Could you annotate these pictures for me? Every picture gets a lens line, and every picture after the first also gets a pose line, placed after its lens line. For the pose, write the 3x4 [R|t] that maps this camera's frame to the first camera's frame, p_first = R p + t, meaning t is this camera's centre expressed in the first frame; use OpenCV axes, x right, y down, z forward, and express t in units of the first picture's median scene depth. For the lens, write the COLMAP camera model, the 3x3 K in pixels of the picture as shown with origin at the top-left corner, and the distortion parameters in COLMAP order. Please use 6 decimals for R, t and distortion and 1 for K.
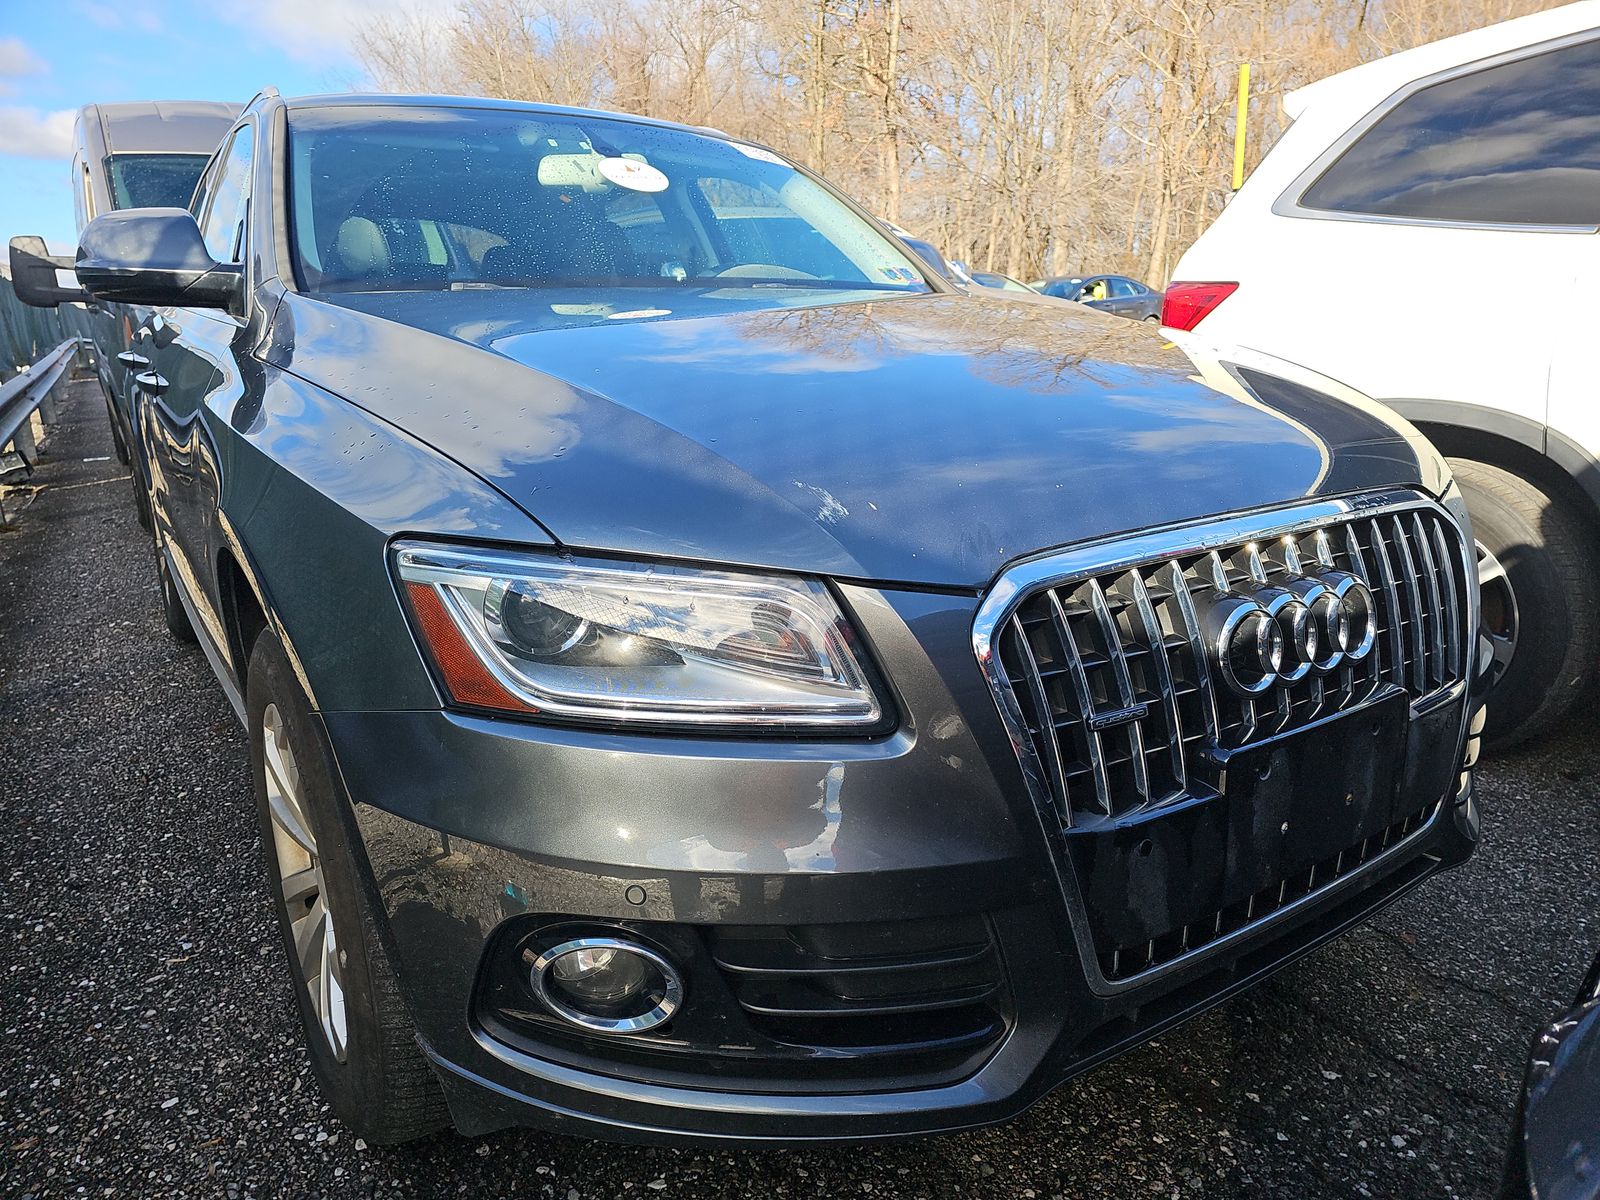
lens RADIAL K [[1076.3, 0, 810.8], [0, 1076.3, 612.1], [0, 0, 1]] dist [0.033305, -0.034907]
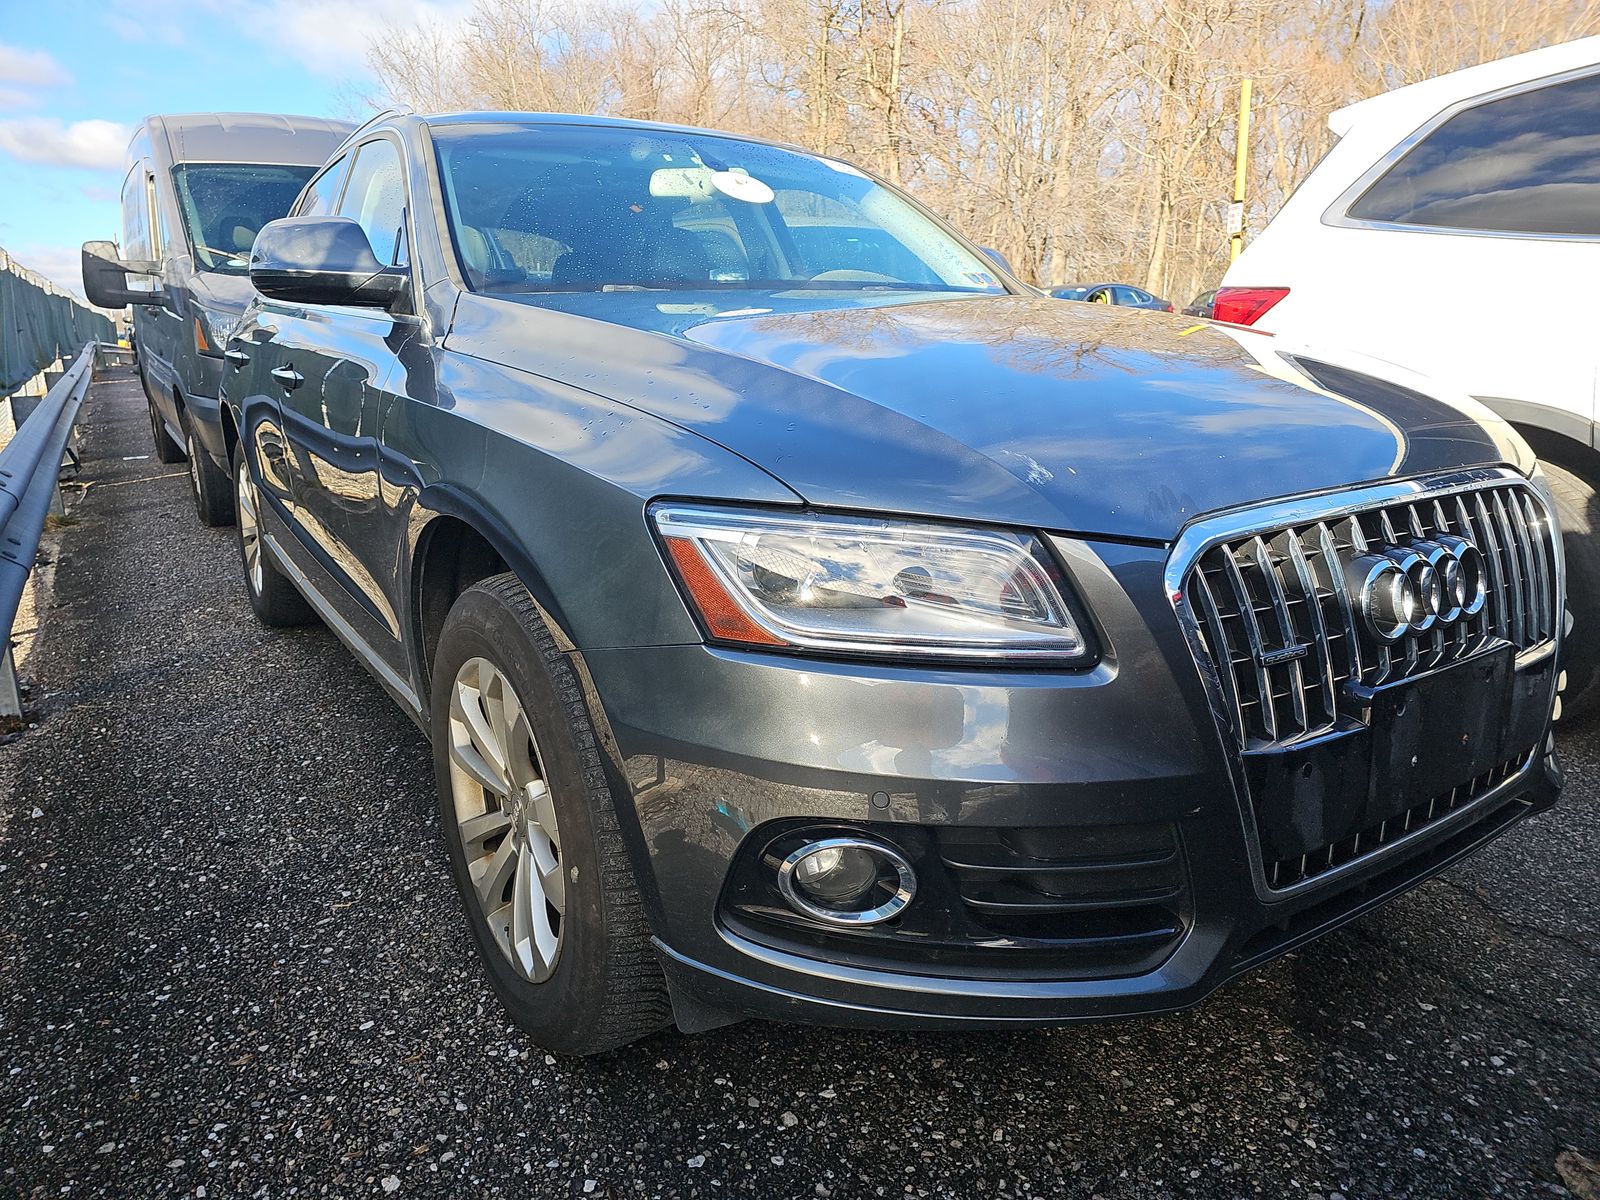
lens RADIAL K [[1076.3, 0, 803.8], [0, 1076.3, 586.6], [0, 0, 1]] dist [0.033305, -0.034907]
pose [[0.999989, 0.004235, -0.002124, -0.143615], [-0.004294, 0.999589, -0.028347, 0.037701], [0.002003, 0.028356, 0.999596, -0.100879]]
